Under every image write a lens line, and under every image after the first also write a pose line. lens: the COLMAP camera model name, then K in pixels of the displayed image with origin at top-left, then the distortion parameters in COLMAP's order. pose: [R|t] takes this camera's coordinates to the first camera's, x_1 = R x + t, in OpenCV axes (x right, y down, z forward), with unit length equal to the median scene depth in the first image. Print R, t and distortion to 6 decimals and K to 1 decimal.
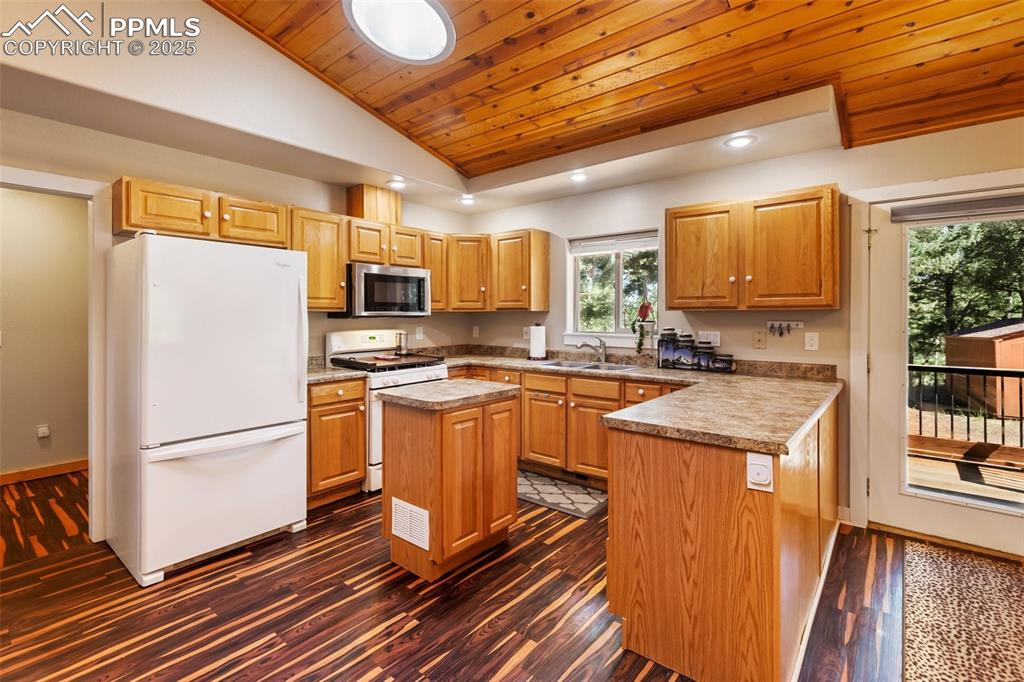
lens RADIAL K [[469.8, 0, 514.2], [0, 469.8, 318.6], [0, 0, 1]] dist [0.021108, -0.001046]
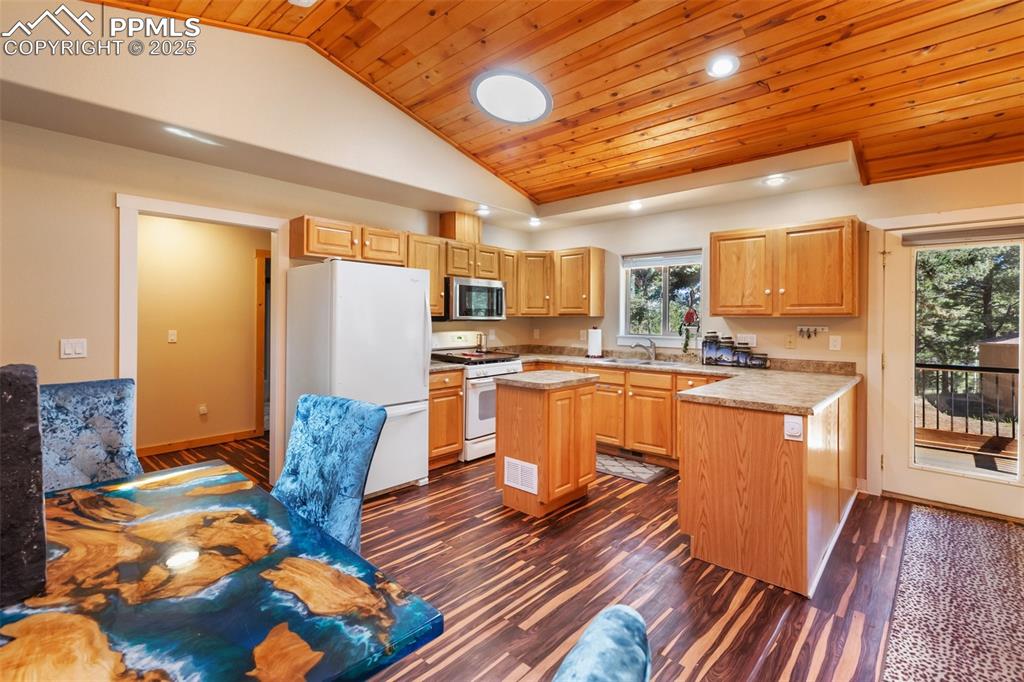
lens RADIAL K [[469.8, 0, 509.2], [0, 469.8, 320.3], [0, 0, 1]] dist [0.021108, -0.001046]
pose [[0.998624, 0.006197, -0.052078, -0.149176], [-0.006416, 0.999971, -0.004049, -0.000002], [0.052051, 0.004377, 0.998635, -0.267858]]
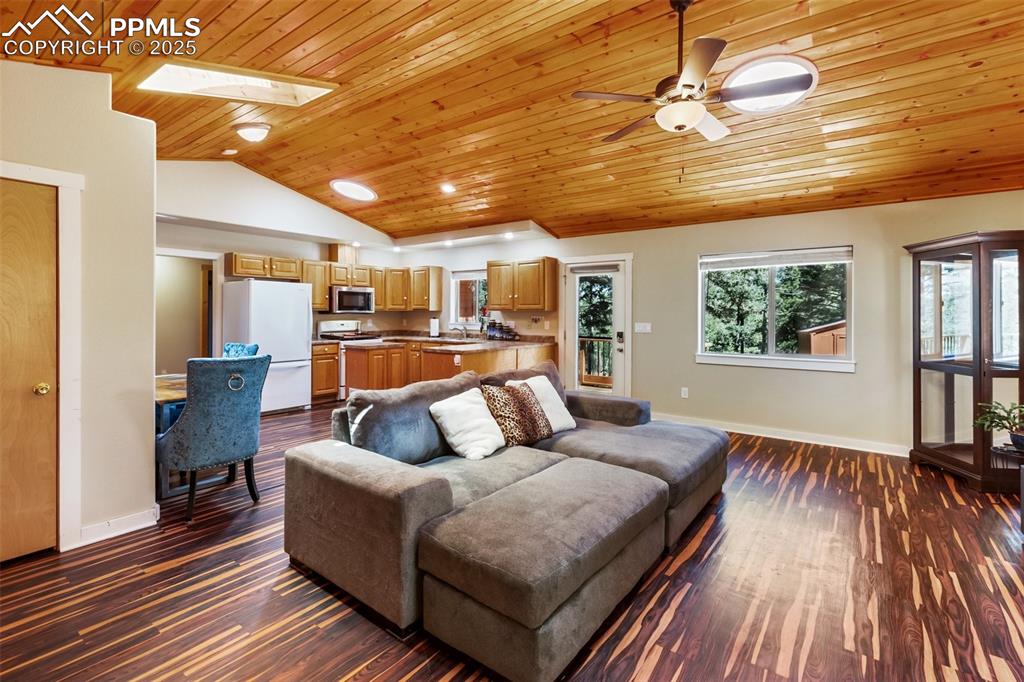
lens RADIAL K [[469.8, 0, 510.7], [0, 469.8, 317.4], [0, 0, 1]] dist [0.021108, -0.001046]
pose [[0.999135, 0.004473, 0.041335, 0.390811], [-0.004528, 0.999989, 0.001230, 0.009405], [-0.041329, -0.001416, 0.999145, -1.210841]]
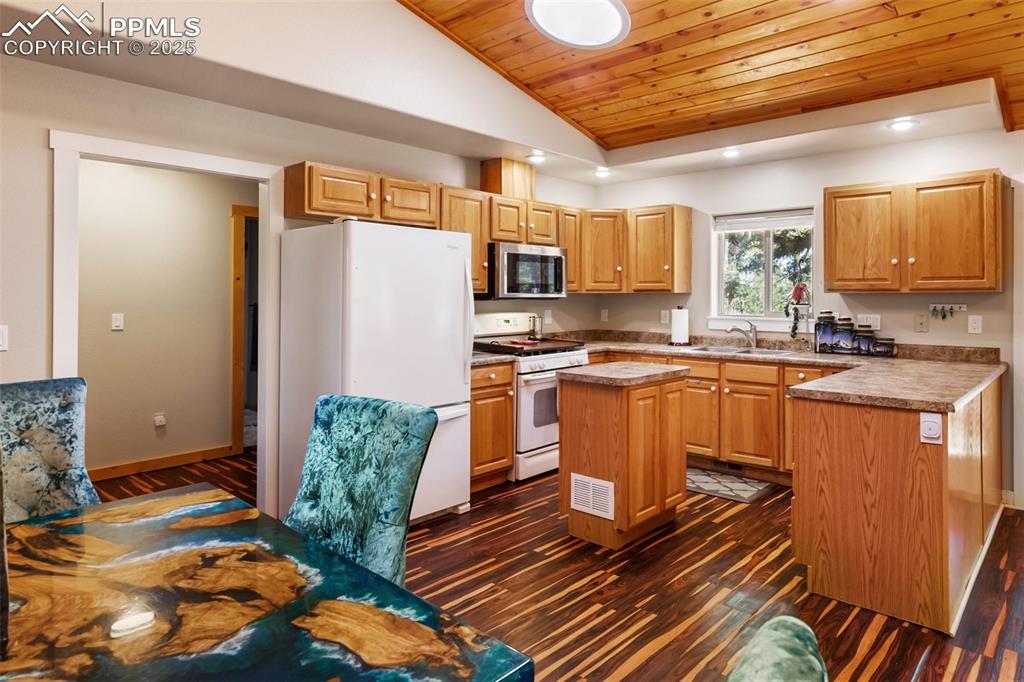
lens RADIAL K [[611.3, 0, 598.2], [0, 611.3, 294.6], [0, 0, 1]] dist [0.022558, -0.000118]
pose [[0.999955, 0.002277, 0.009246, -0.176789], [-0.002182, 0.999944, -0.010339, 0.000514], [-0.009269, 0.010318, 0.999904, -0.289945]]
